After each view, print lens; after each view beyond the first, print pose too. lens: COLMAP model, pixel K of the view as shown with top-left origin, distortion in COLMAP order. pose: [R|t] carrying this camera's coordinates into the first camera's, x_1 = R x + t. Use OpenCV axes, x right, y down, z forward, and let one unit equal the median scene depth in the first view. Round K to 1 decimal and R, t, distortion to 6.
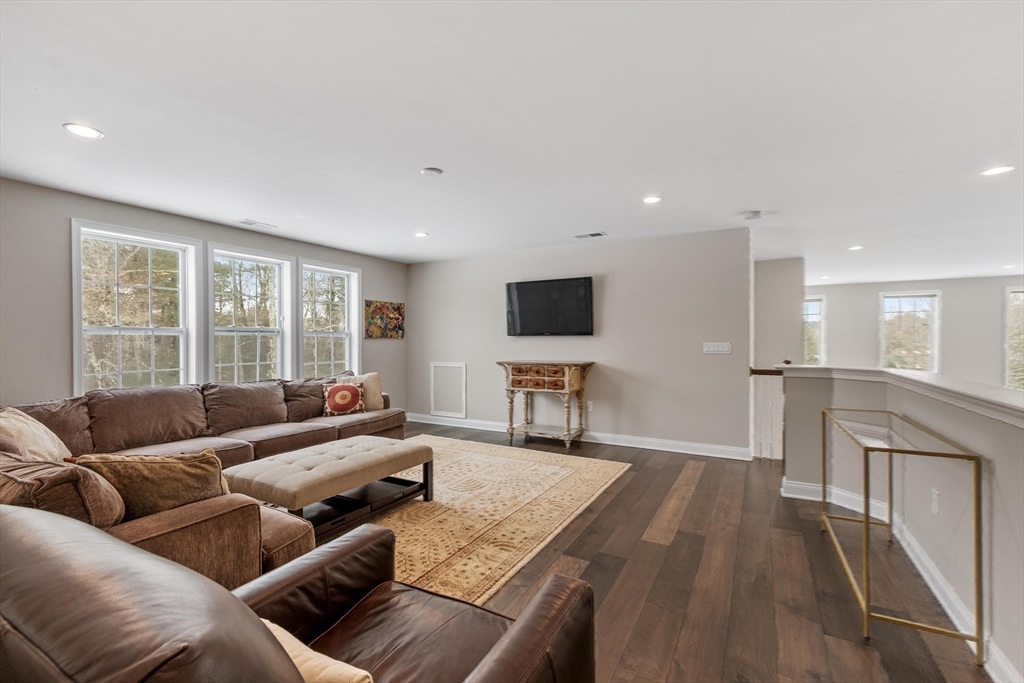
lens RADIAL K [[444.6, 0, 515.0], [0, 444.6, 341.1], [0, 0, 1]] dist [0.001253, 0.000031]
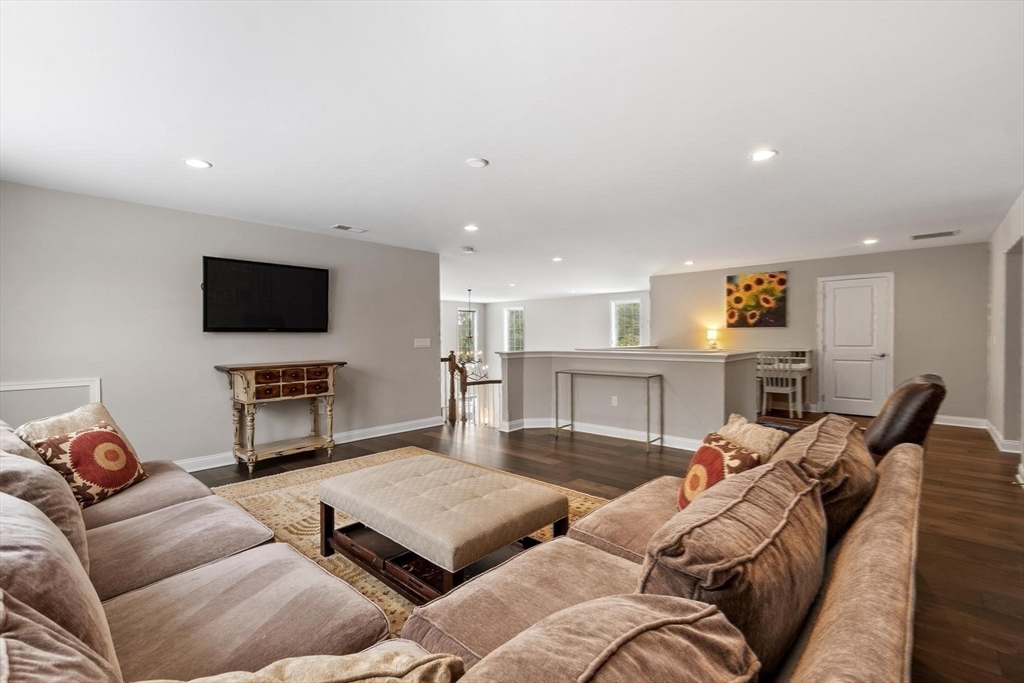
lens RADIAL K [[444.6, 0, 515.2], [0, 444.6, 340.1], [0, 0, 1]] dist [0.001253, 0.000031]
pose [[0.232210, -0.008313, 0.972630, -0.664683], [0.007965, 0.999946, 0.006645, 0.001296], [-0.972633, 0.006203, 0.232264, 0.410128]]
